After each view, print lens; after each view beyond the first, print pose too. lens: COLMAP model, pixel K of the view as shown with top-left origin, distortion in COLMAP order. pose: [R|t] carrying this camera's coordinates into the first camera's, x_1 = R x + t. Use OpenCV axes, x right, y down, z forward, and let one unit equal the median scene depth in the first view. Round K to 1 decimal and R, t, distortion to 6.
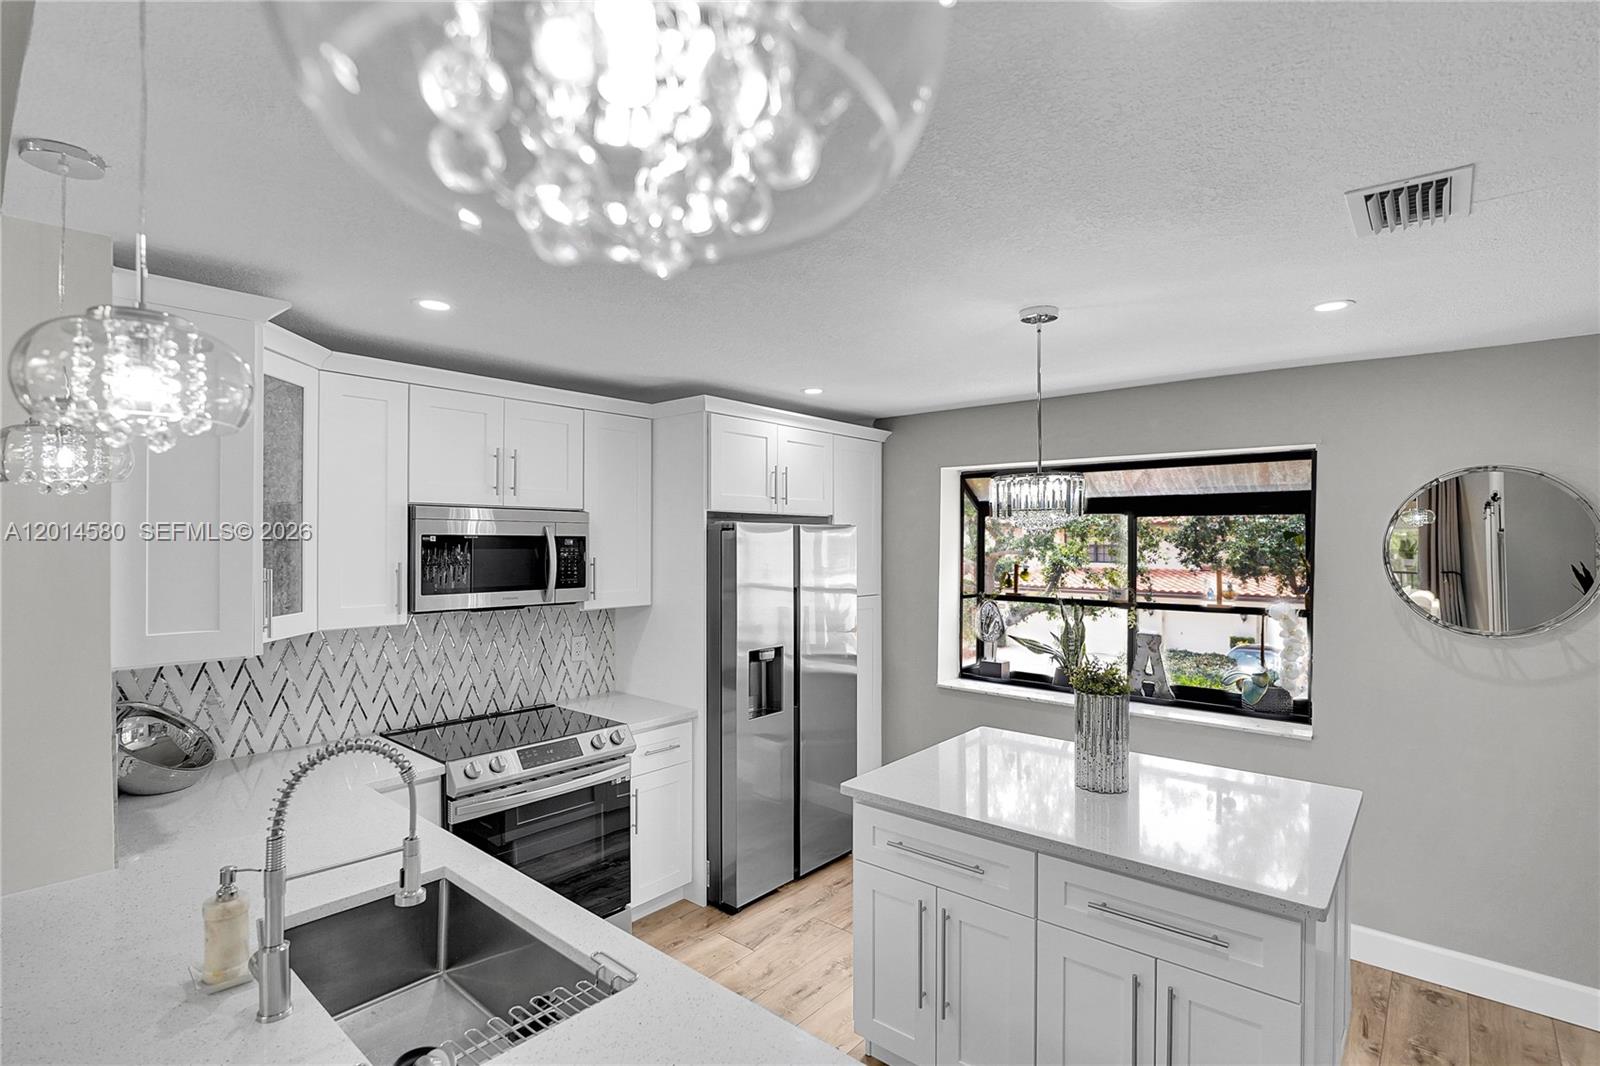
lens RADIAL K [[749.4, 0, 810.2], [0, 749.4, 534.9], [0, 0, 1]] dist [-0.002266, -0.000701]
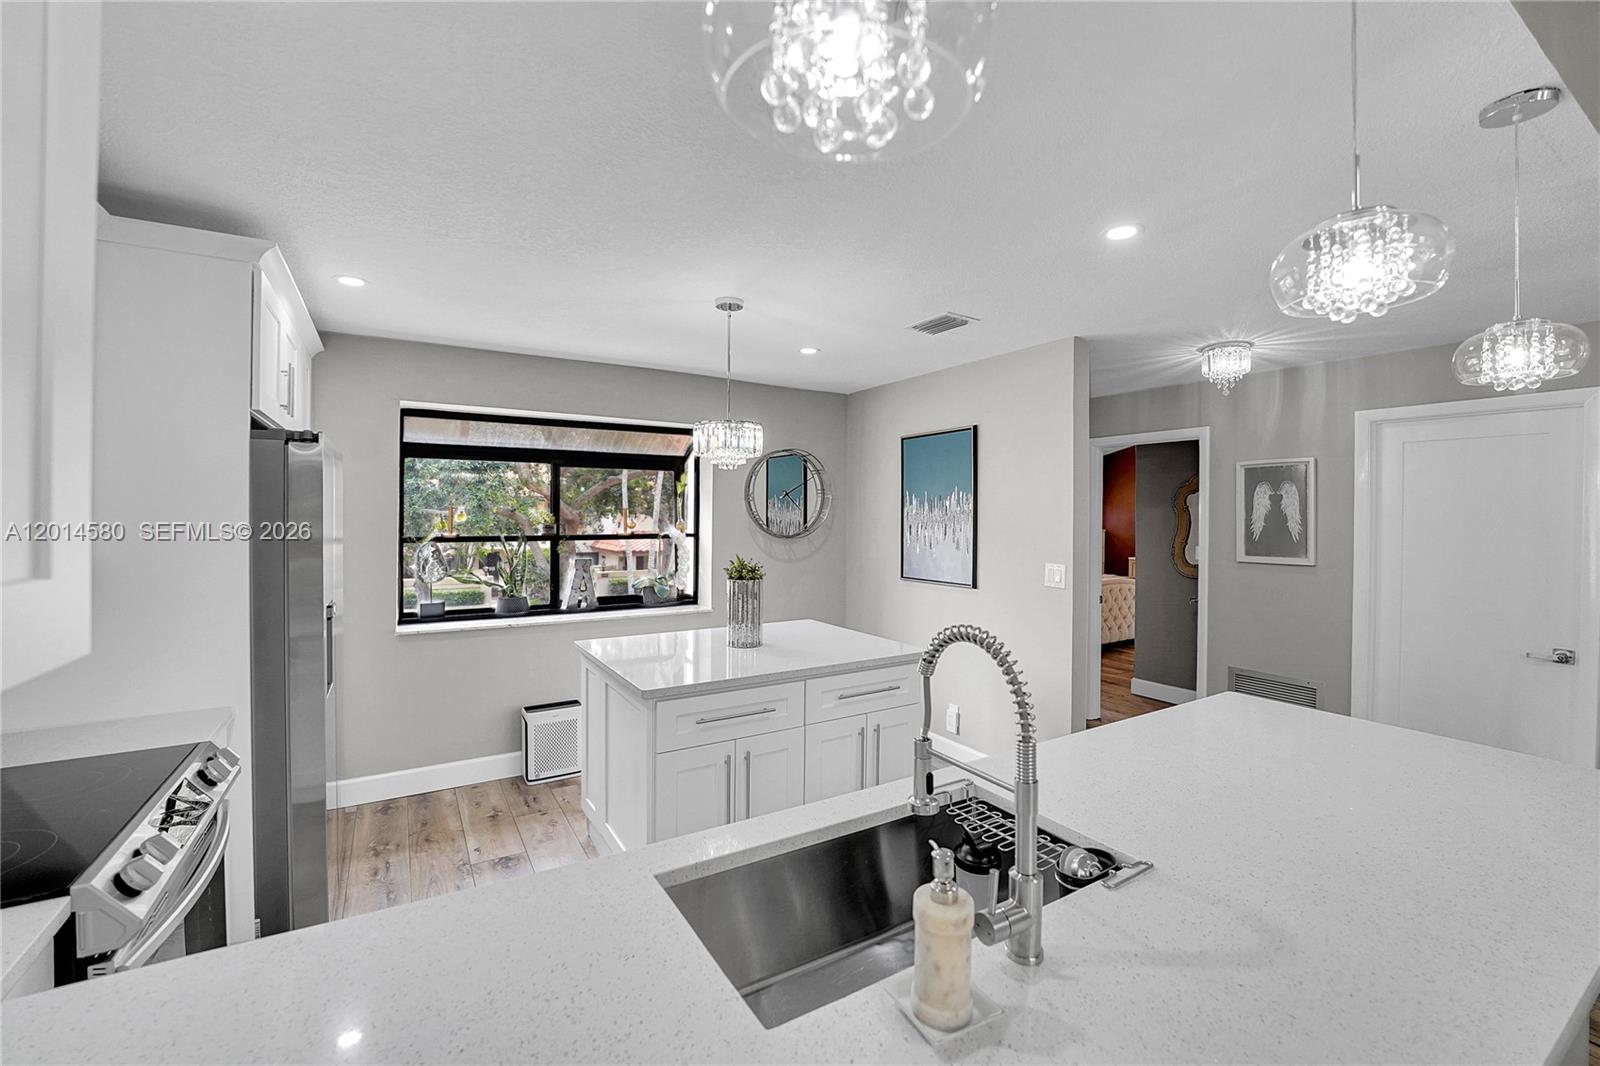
lens RADIAL K [[660.1, 0, 794.8], [0, 660.1, 517.6], [0, 0, 1]] dist [-0.031315, 0.003415]
pose [[0.294214, -0.003567, 0.955733, -0.558555], [-0.012277, 0.999896, 0.007512, 0.055595], [-0.955661, -0.013943, 0.294139, 0.382607]]
